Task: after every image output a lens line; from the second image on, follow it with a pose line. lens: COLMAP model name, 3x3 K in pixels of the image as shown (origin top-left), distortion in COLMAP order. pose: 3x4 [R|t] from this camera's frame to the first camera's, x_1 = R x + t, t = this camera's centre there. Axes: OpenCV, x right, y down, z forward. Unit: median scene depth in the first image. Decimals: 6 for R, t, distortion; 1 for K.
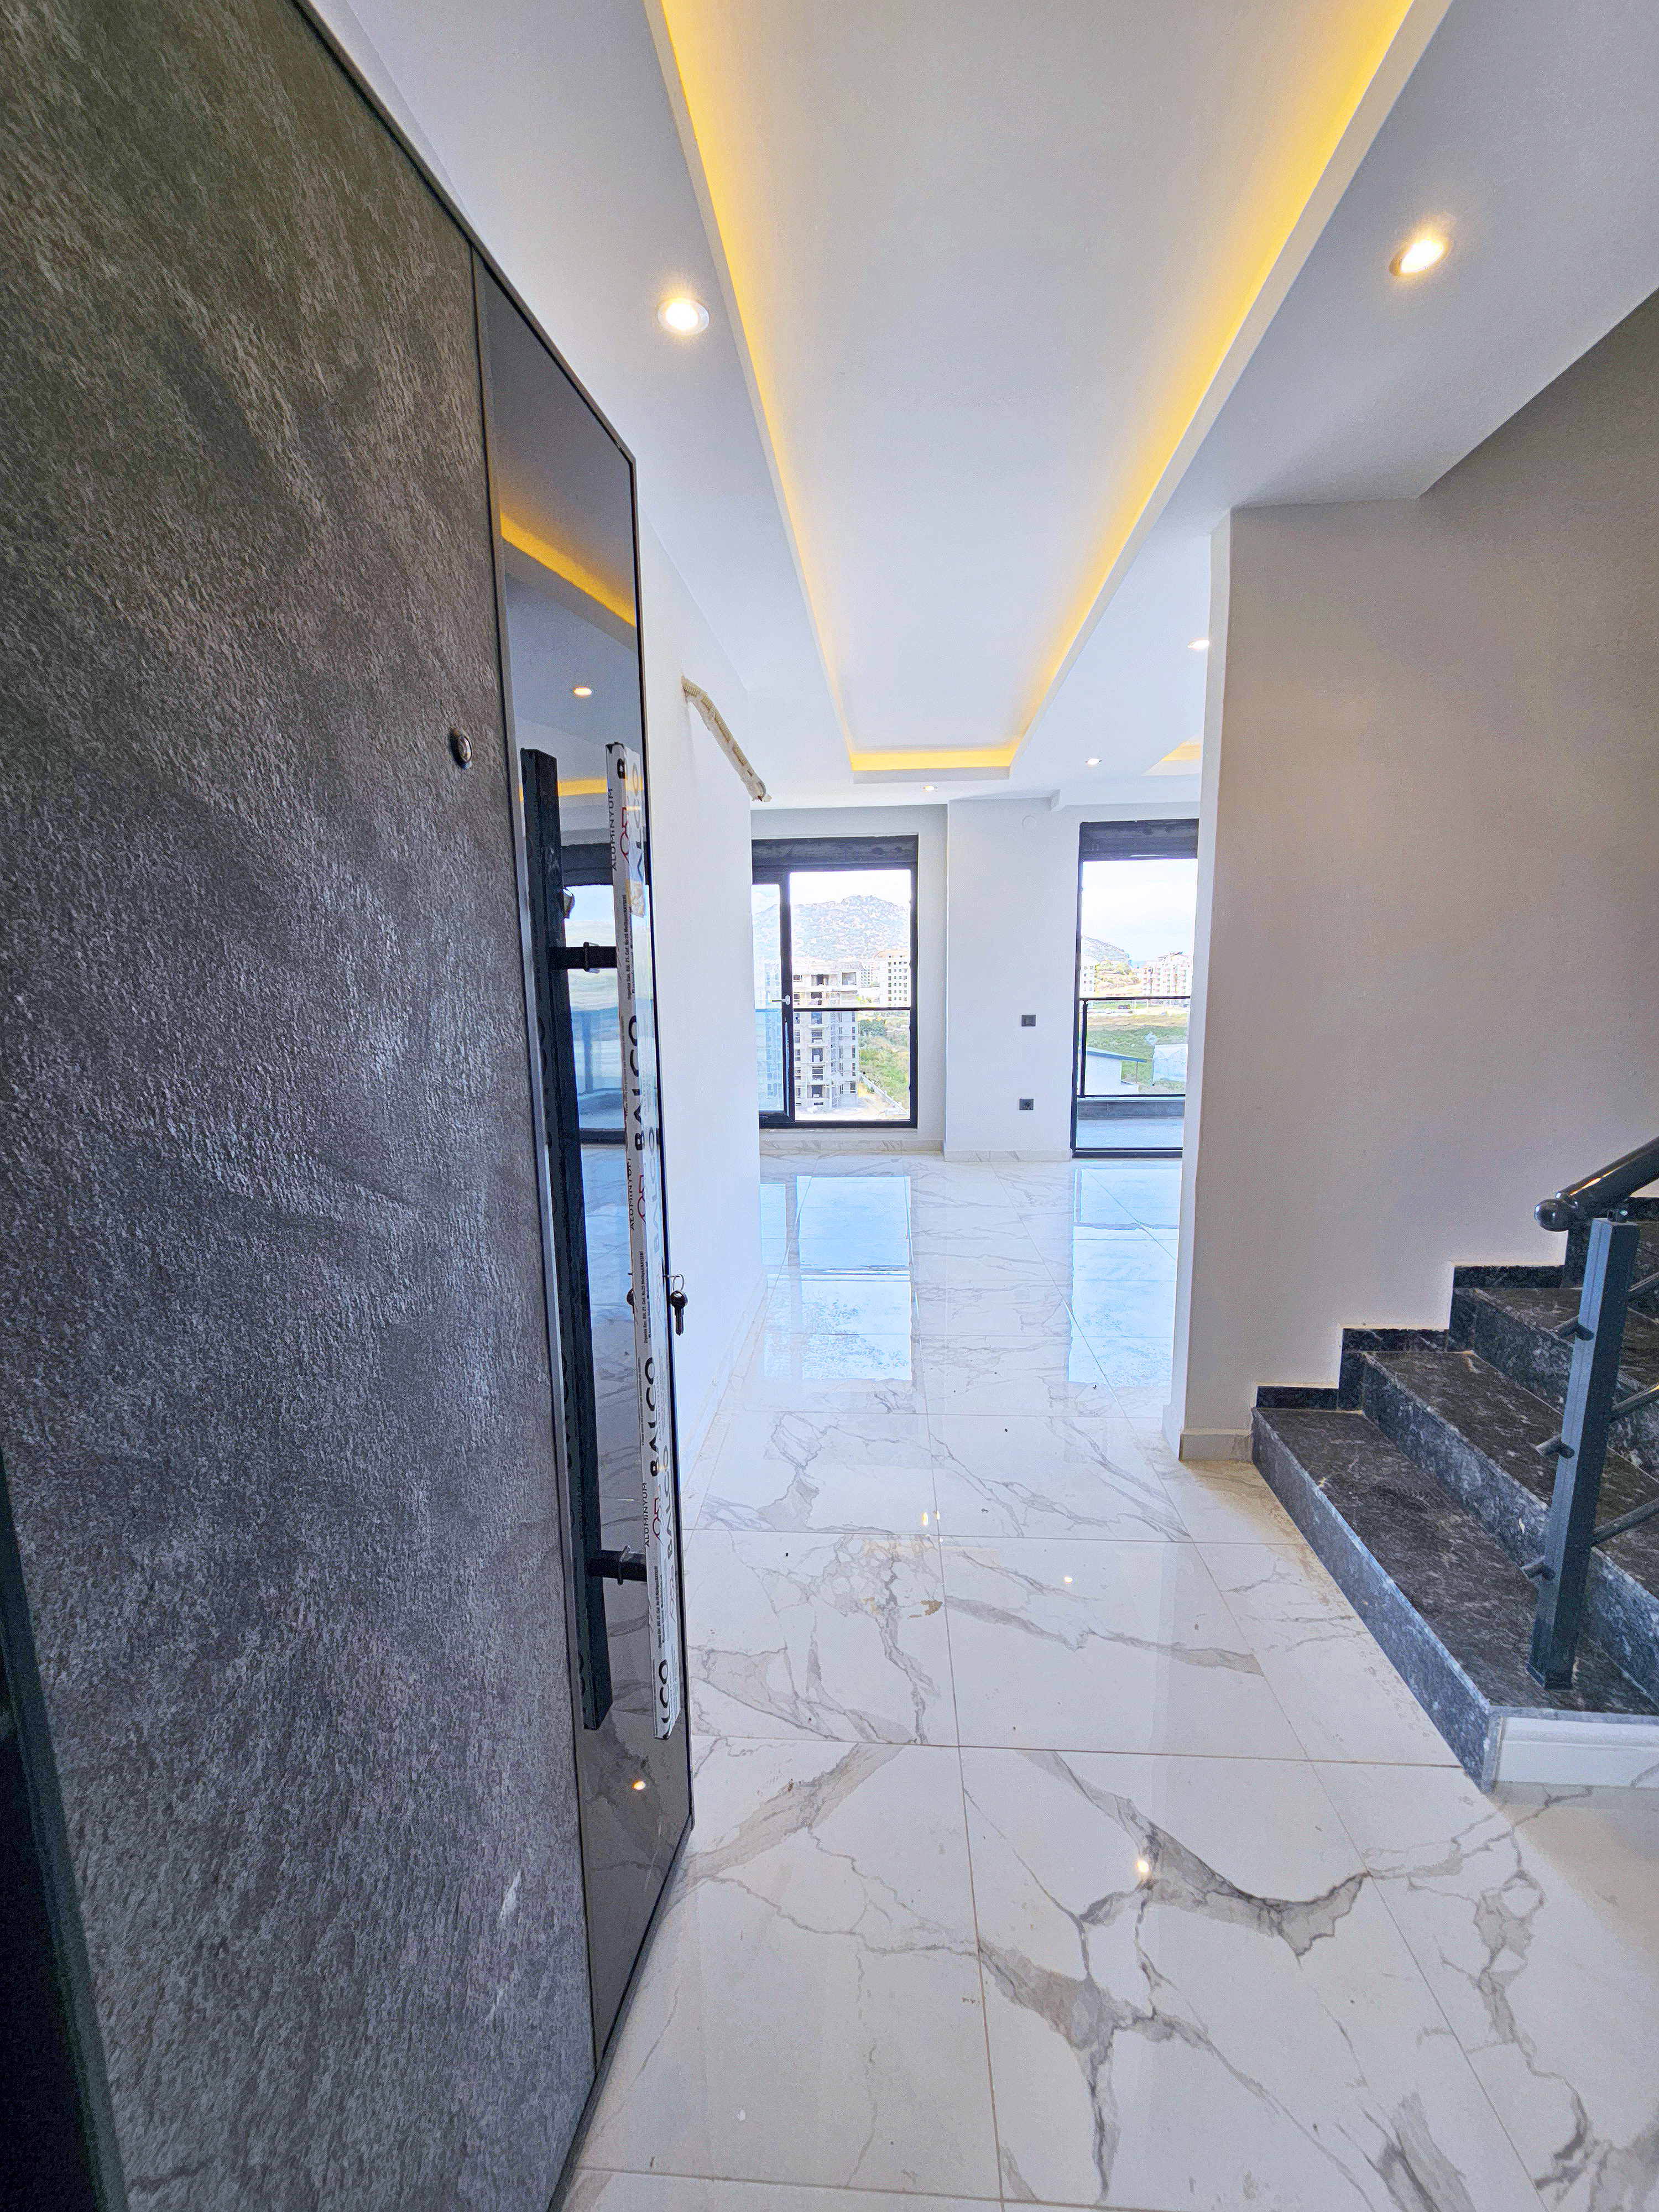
lens RADIAL K [[907.3, 0, 822.4], [0, 907.3, 1119.1], [0, 0, 1]] dist [-0.003449, 0.001335]
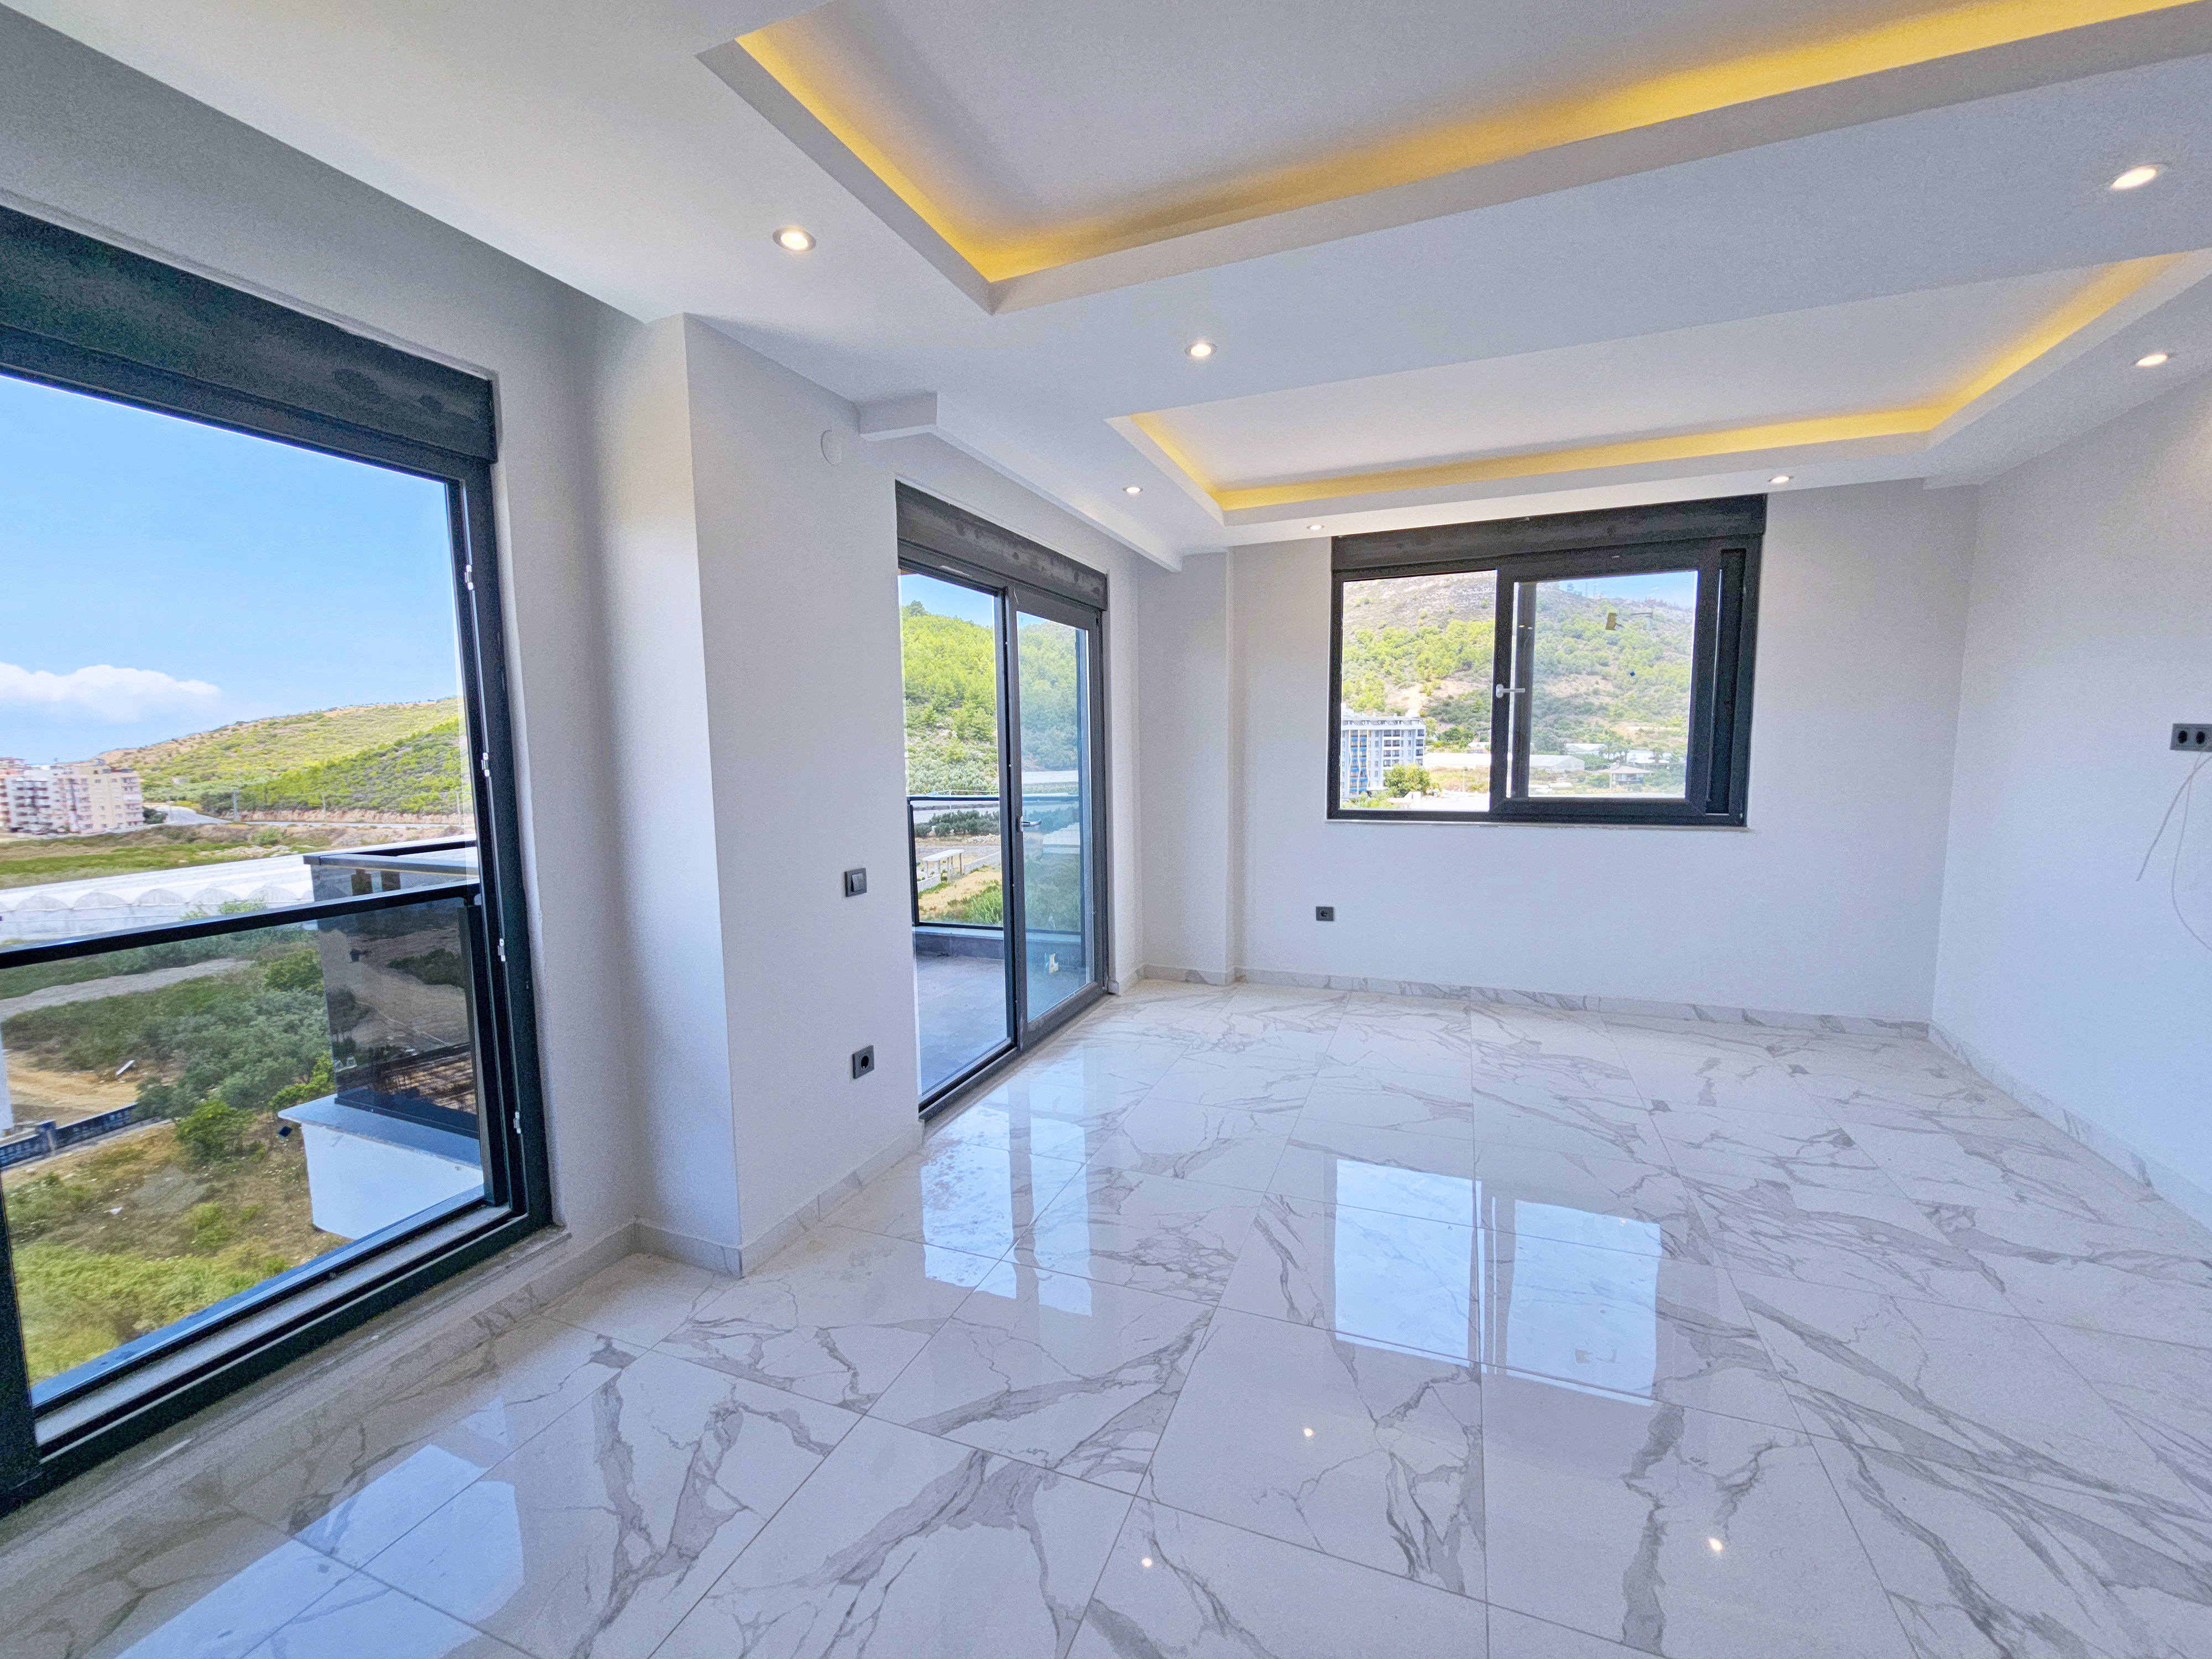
lens RADIAL K [[907.3, 0, 1110.4], [0, 907.3, 836.7], [0, 0, 1]] dist [-0.003449, 0.001335]
pose [[0.299489, -0.086617, 0.950160, -0.171018], [0.171800, 0.984489, 0.035595, -0.128789], [-0.938505, 0.152578, 0.309724, 0.754309]]
